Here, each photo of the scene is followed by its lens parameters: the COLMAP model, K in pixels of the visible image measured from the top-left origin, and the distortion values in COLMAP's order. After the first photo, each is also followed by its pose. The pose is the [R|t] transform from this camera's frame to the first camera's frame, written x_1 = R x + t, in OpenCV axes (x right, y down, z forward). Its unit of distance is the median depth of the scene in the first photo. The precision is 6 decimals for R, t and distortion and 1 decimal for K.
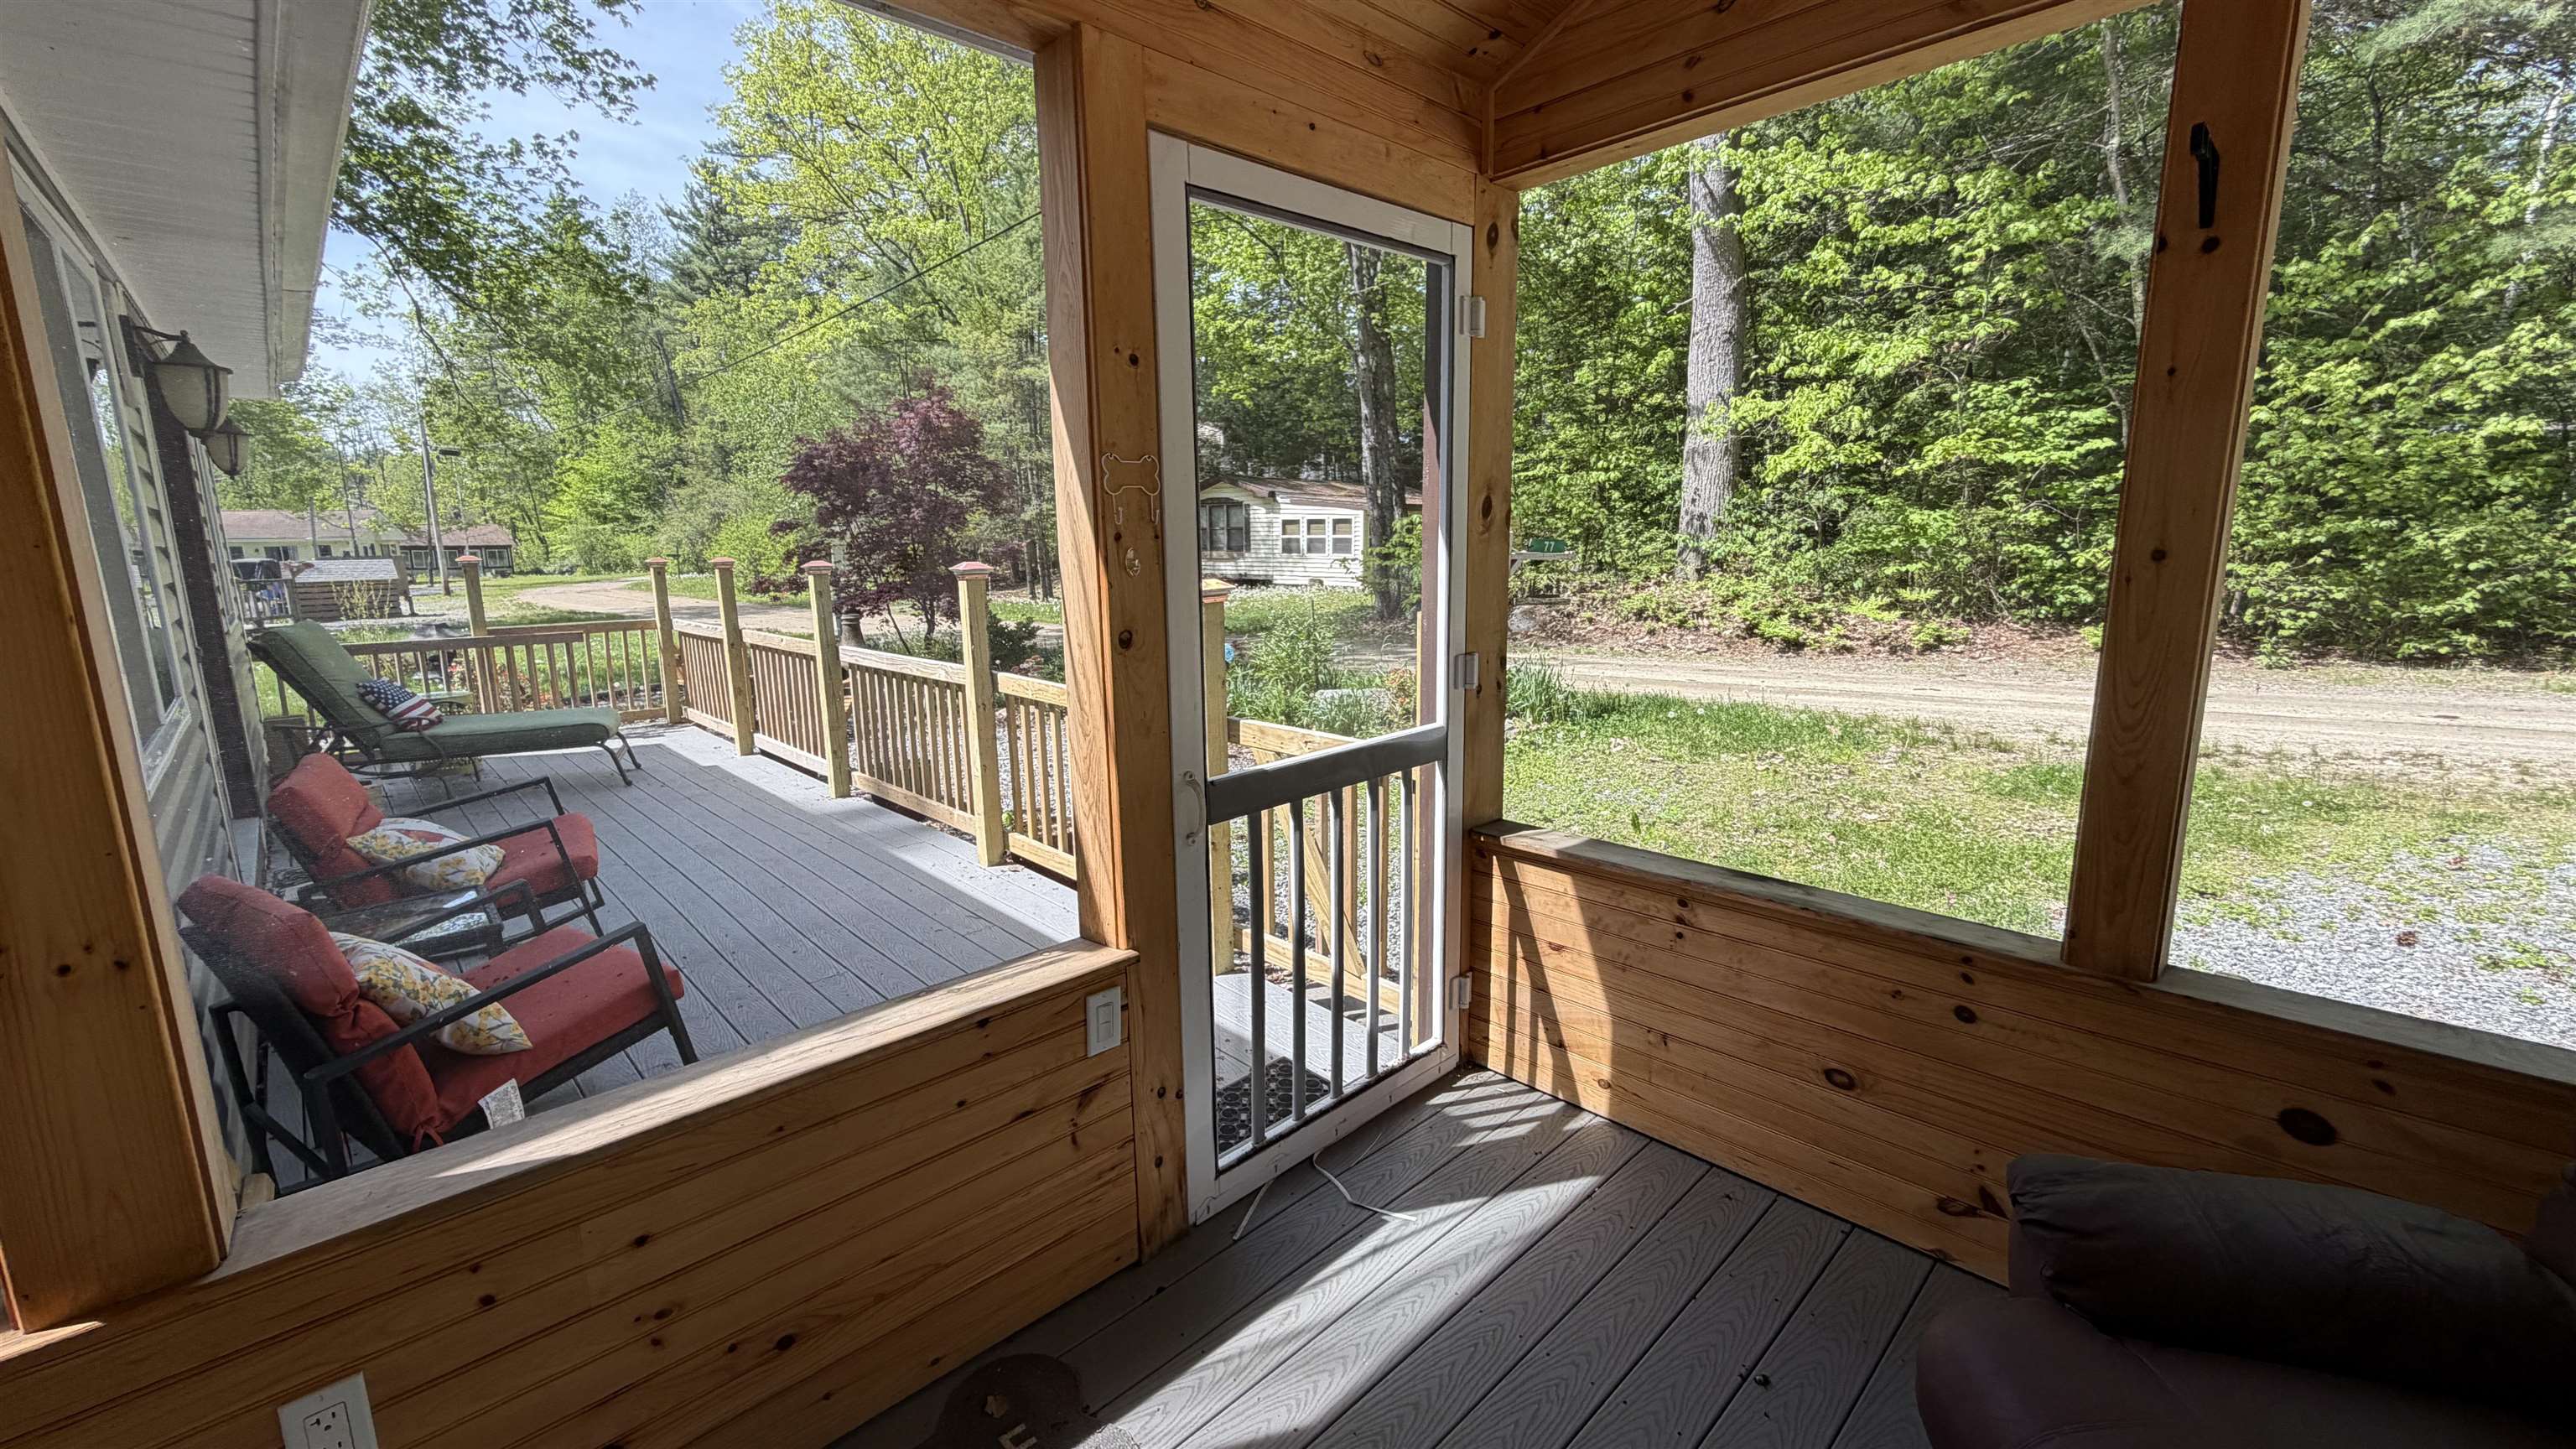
lens RADIAL K [[1028.5, 0, 1281.2], [0, 1028.5, 721.8], [0, 0, 1]] dist [-0.000209, 0.000101]
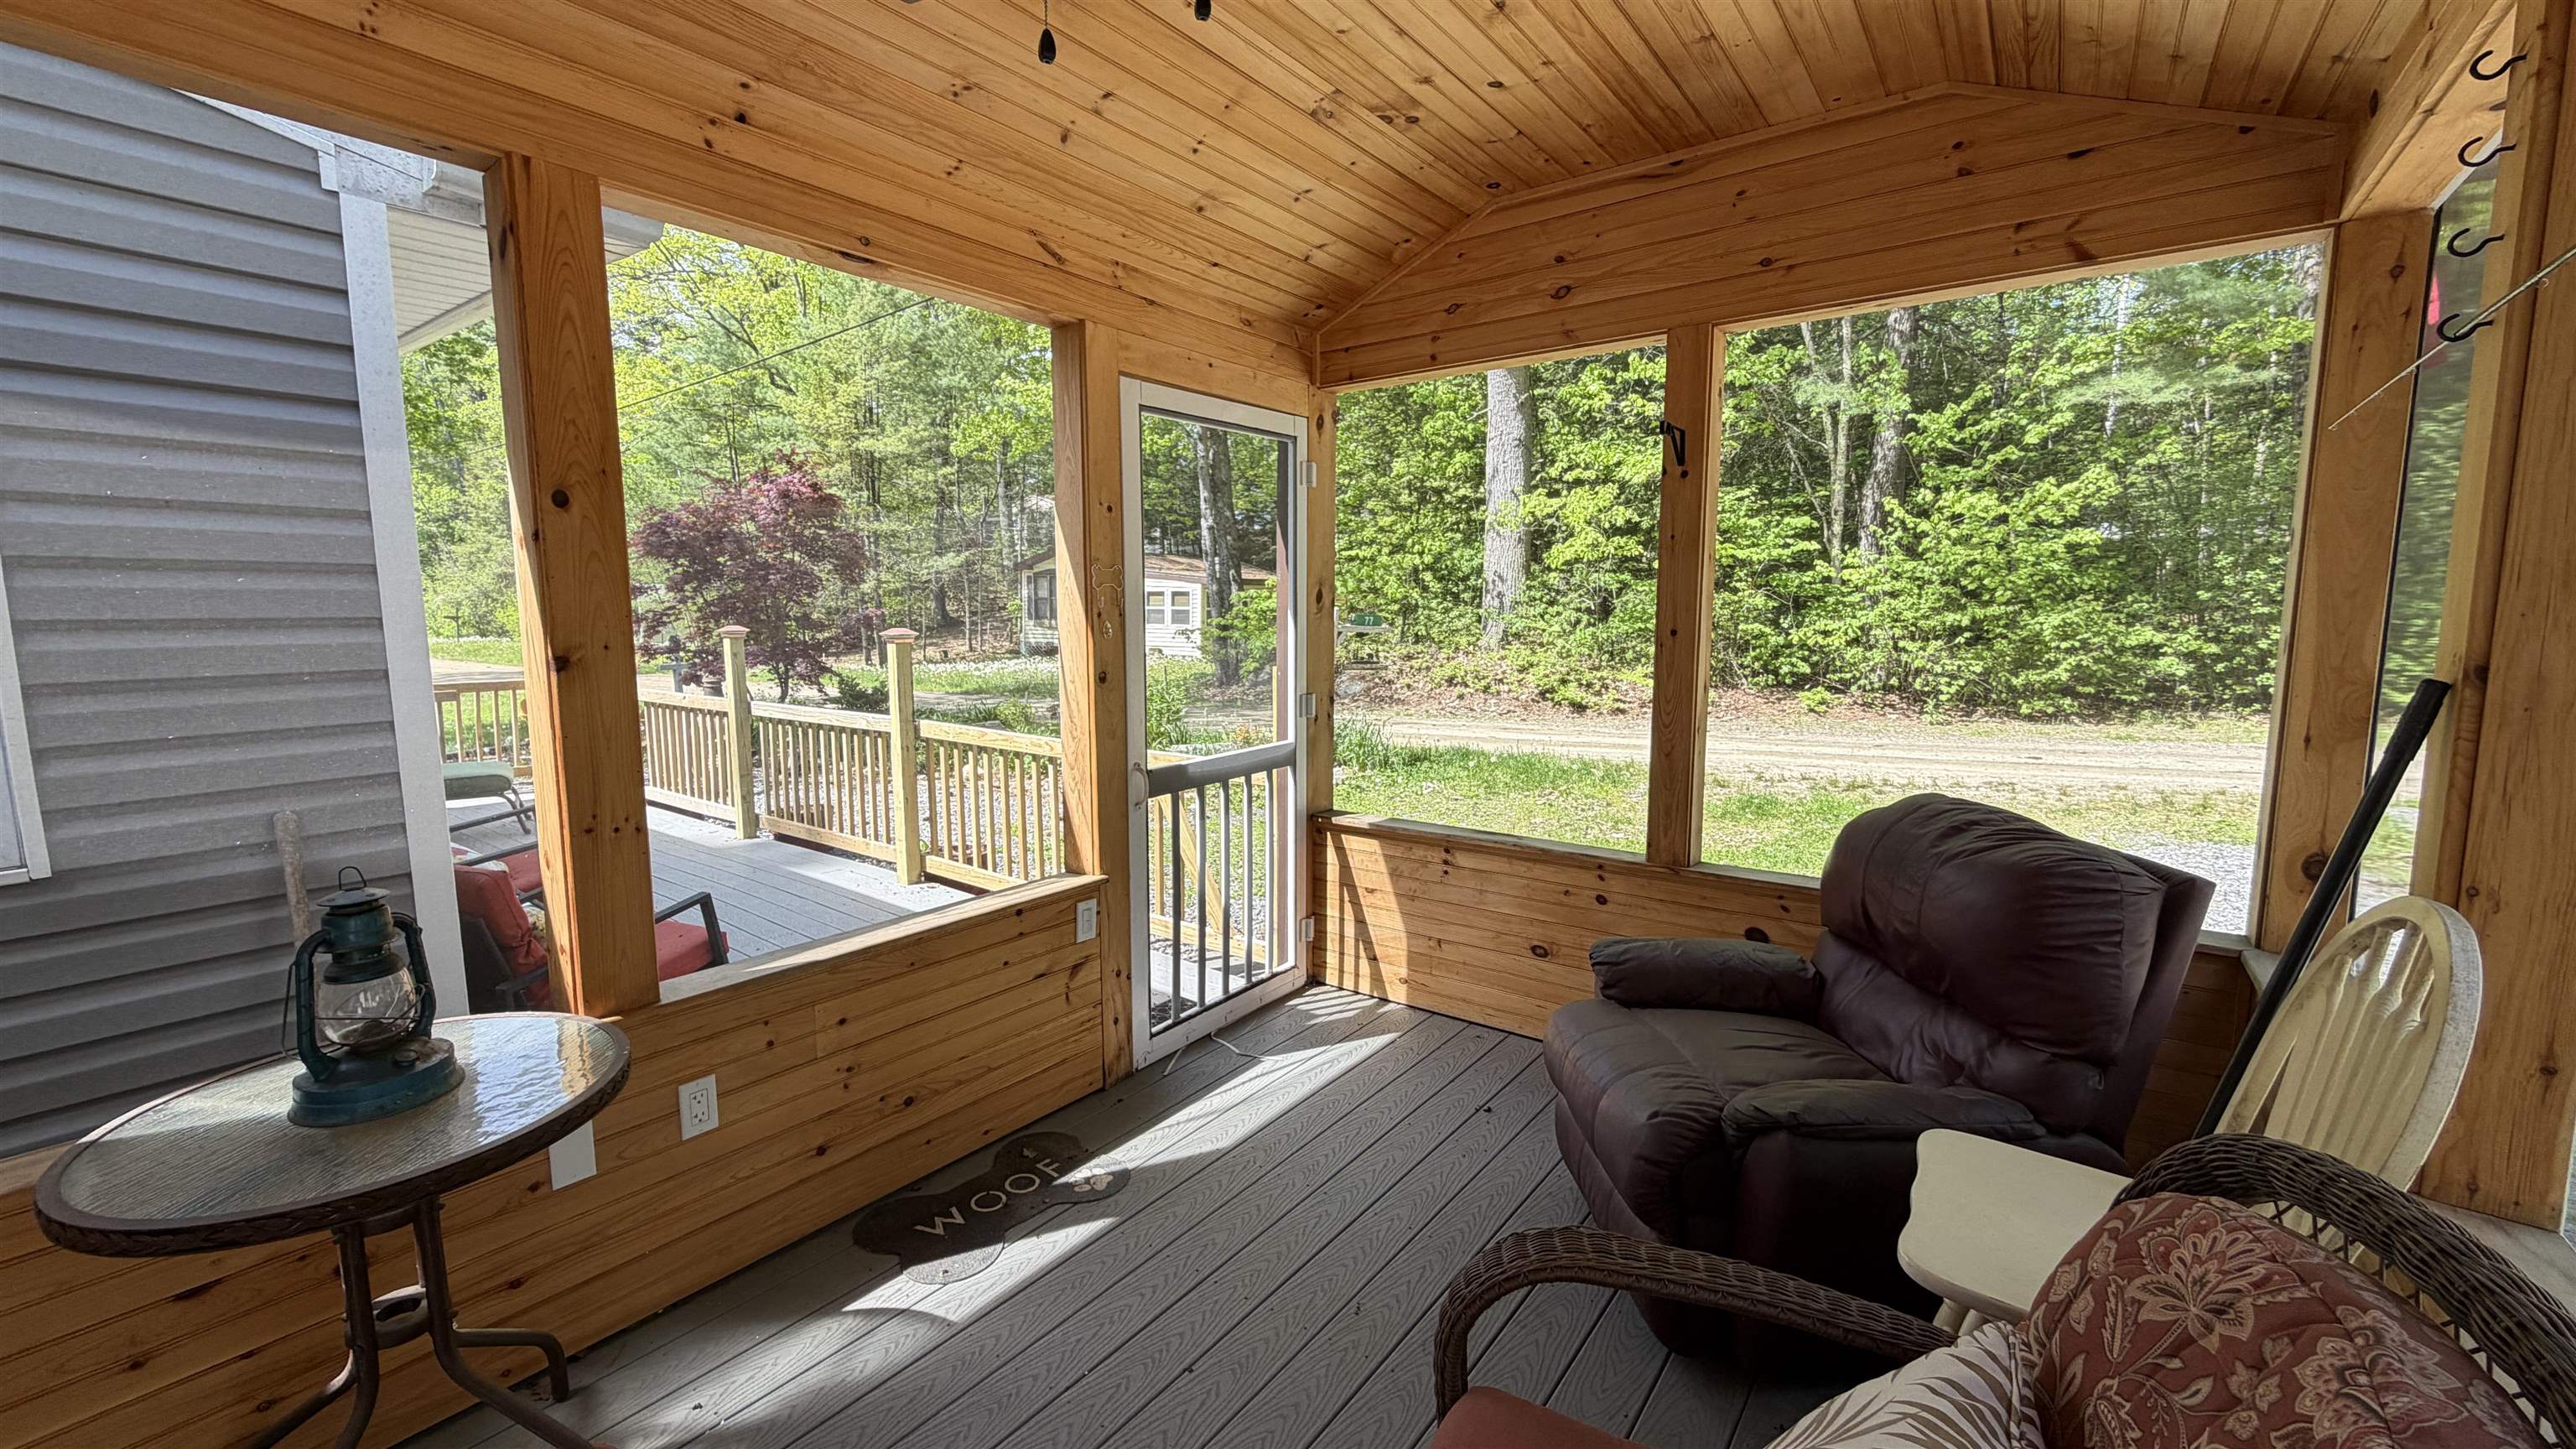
lens RADIAL K [[1028.5, 0, 1287.3], [0, 1028.5, 716.6], [0, 0, 1]] dist [-0.000209, 0.000101]
pose [[0.985938, -0.002790, 0.167086, -0.018935], [0.014902, 0.997345, -0.071277, 0.014070], [-0.166443, 0.072764, 0.983363, -0.088482]]
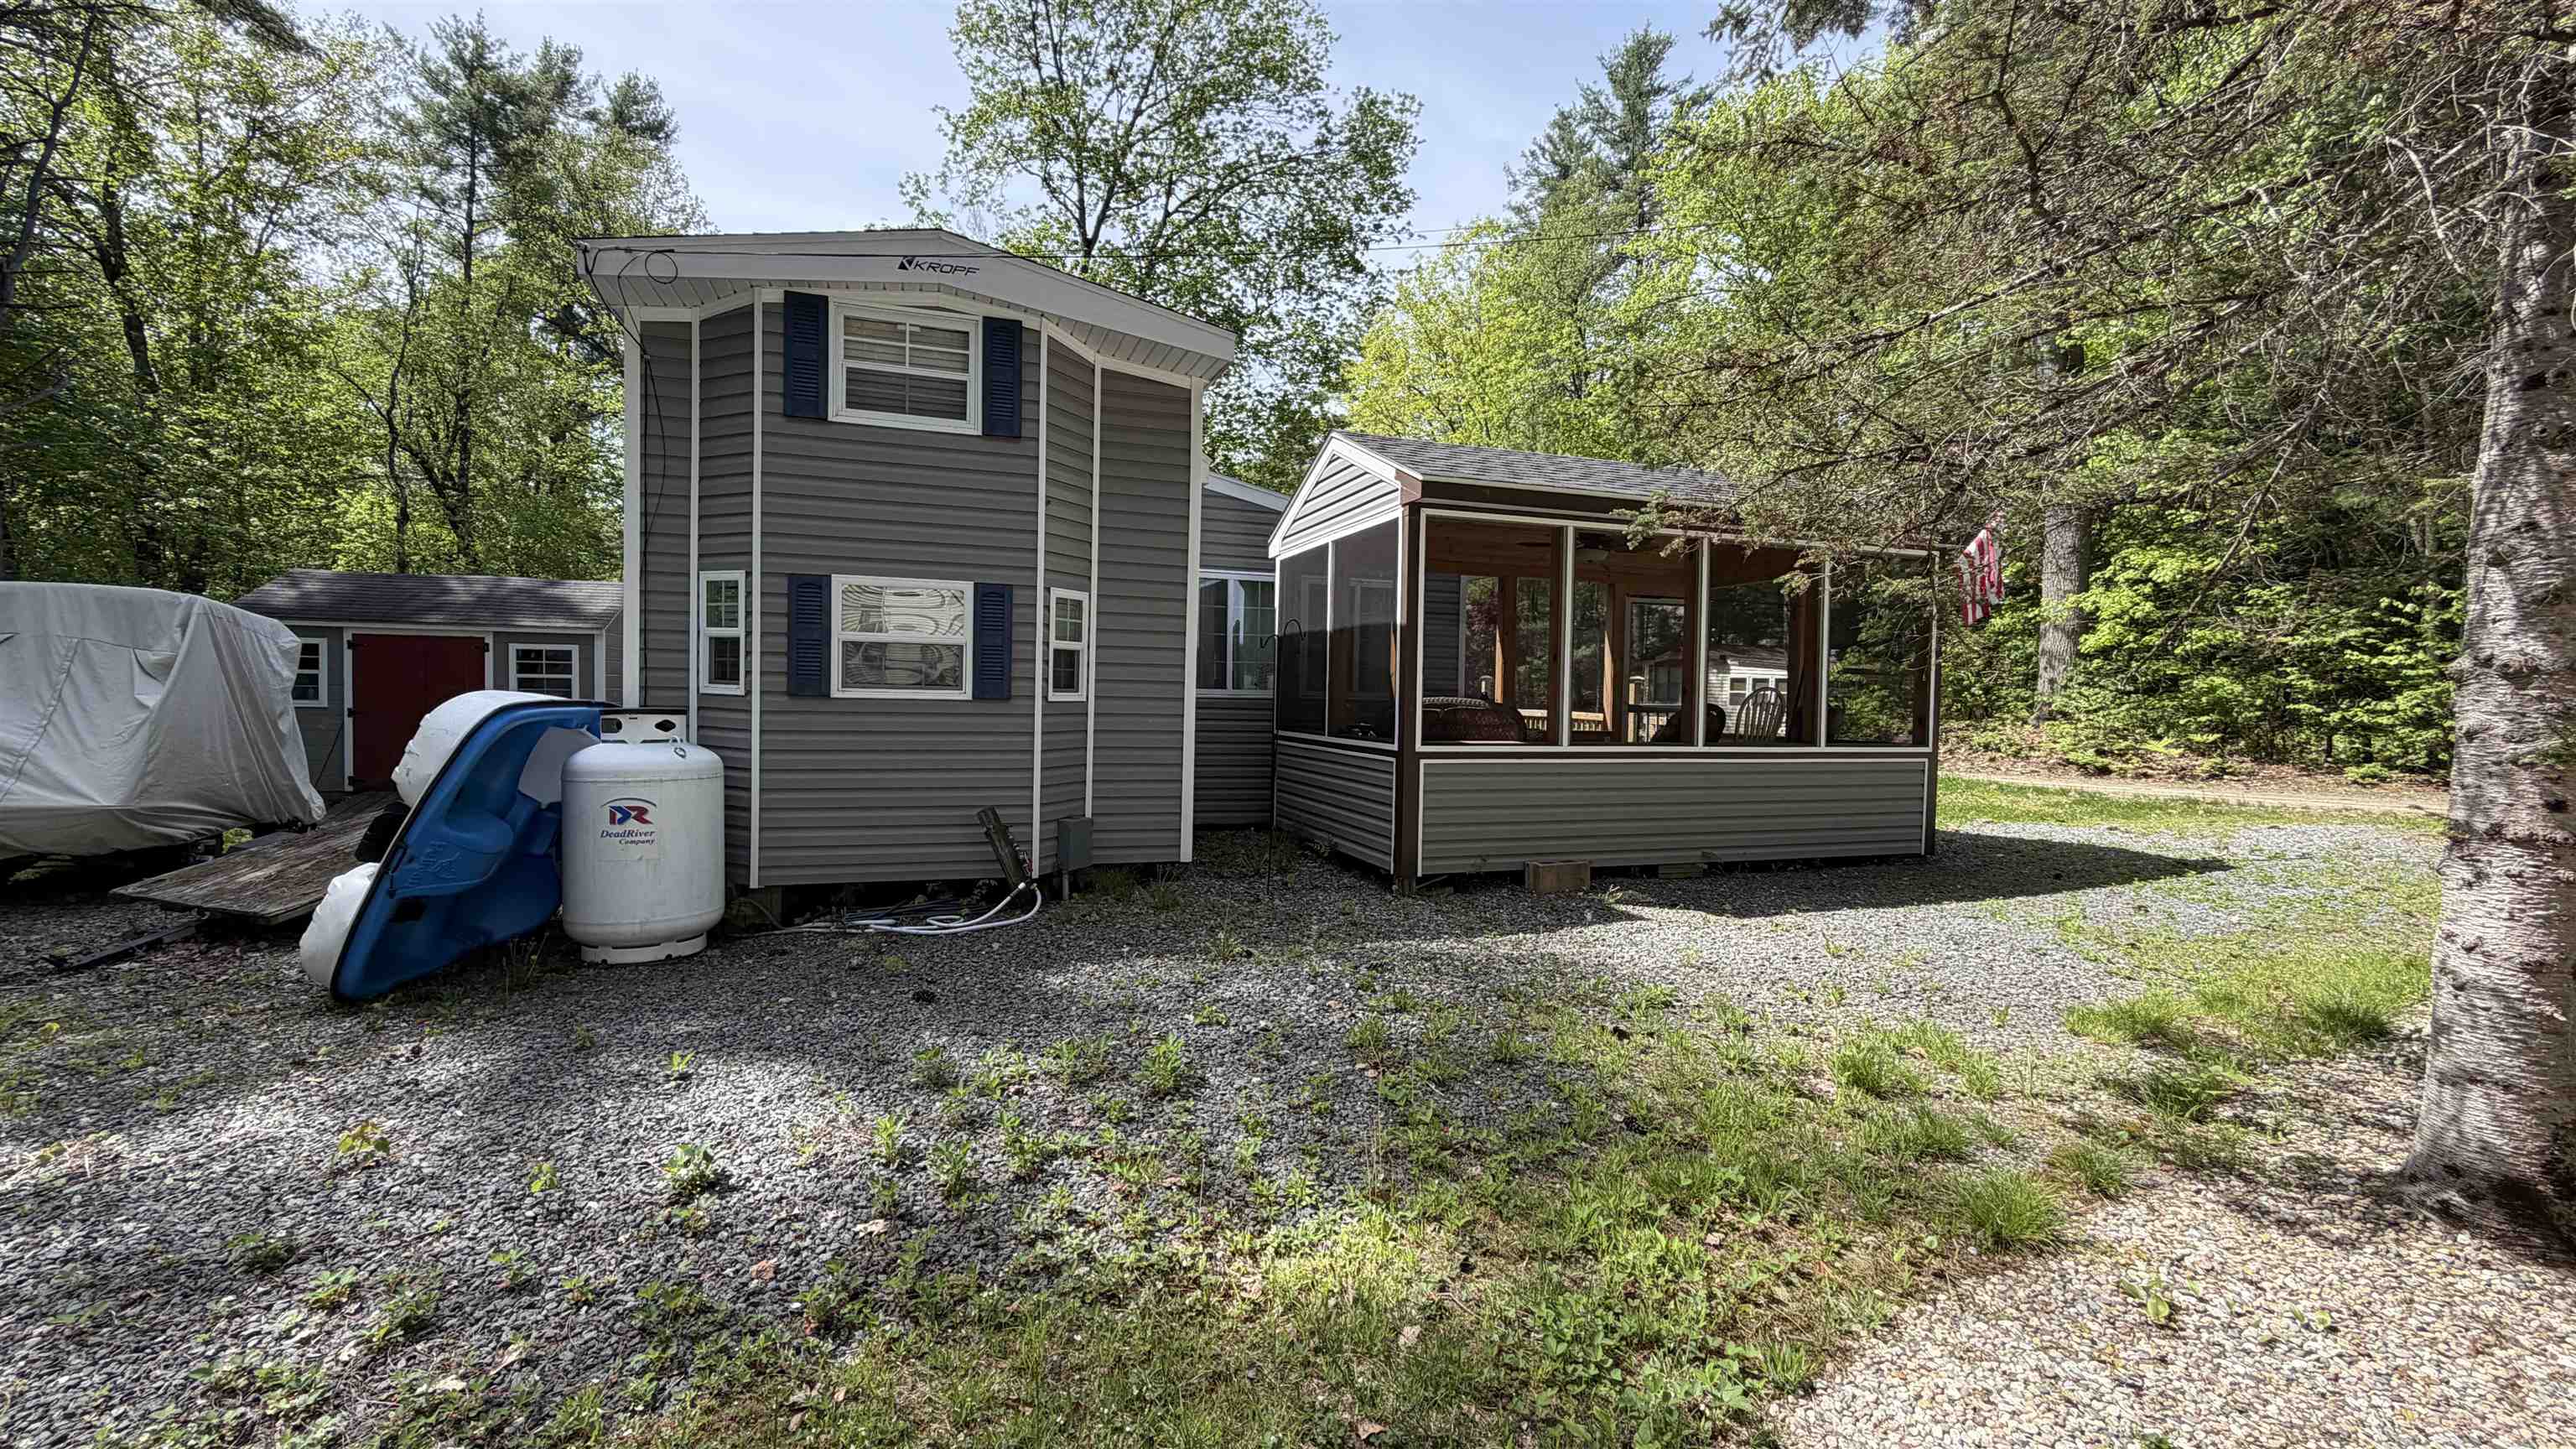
lens RADIAL K [[1028.5, 0, 1285.5], [0, 1028.5, 720.6], [0, 0, 1]] dist [-0.000209, 0.000101]
pose [[0.904336, 0.053568, -0.423446, 0.098832], [-0.119223, 0.984307, -0.130100, 0.176637], [0.409831, 0.168139, 0.896531, -0.720328]]
